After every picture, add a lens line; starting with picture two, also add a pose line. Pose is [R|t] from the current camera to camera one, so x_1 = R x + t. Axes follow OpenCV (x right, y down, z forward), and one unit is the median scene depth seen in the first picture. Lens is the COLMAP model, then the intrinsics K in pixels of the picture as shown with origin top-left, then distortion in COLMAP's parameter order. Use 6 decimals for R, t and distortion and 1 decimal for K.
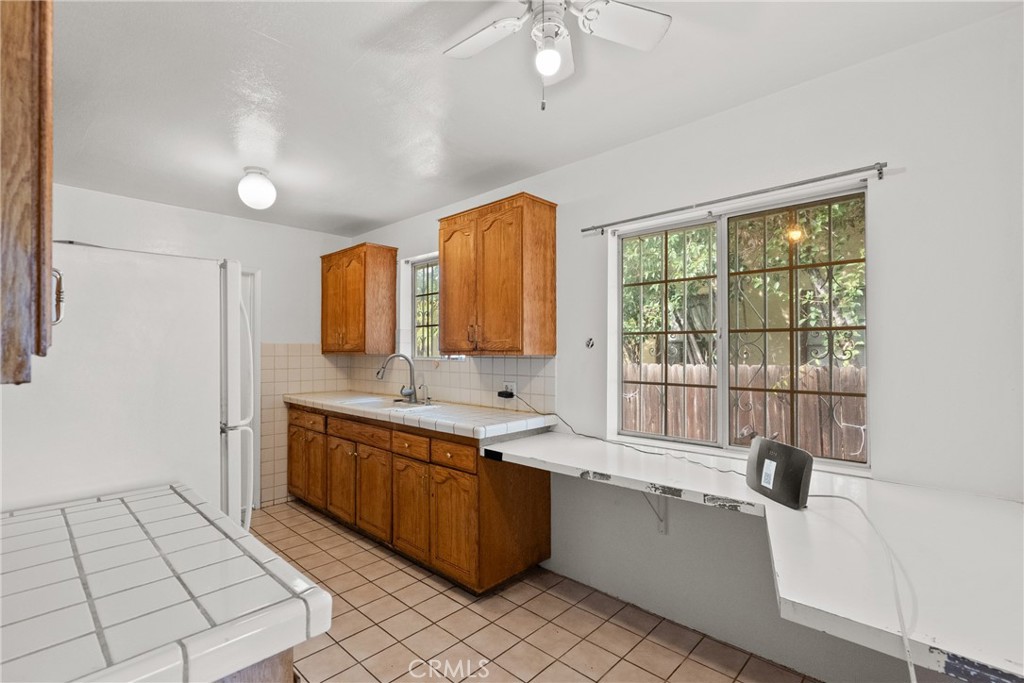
lens RADIAL K [[473.0, 0, 510.1], [0, 473.0, 335.9], [0, 0, 1]] dist [-0.001433, 0.001015]
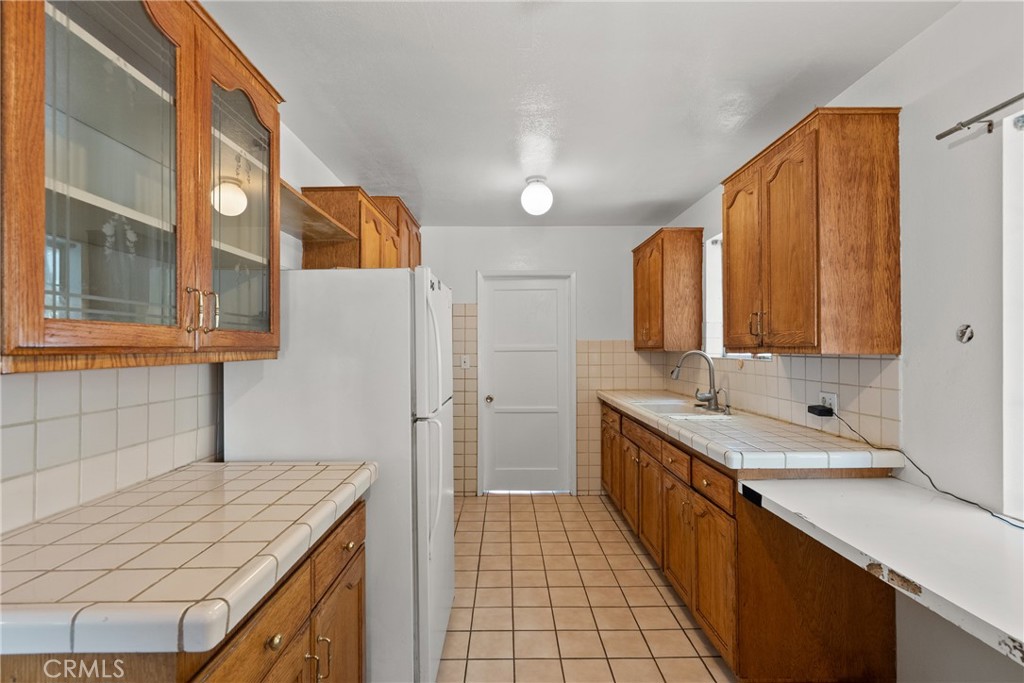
lens RADIAL K [[473.0, 0, 510.1], [0, 473.0, 335.9], [0, 0, 1]] dist [-0.001433, 0.001015]
pose [[0.693056, -0.018912, -0.720635, 0.185842], [0.024638, 0.999693, -0.002540, 0.005664], [0.720462, -0.015995, 0.693310, 0.209816]]
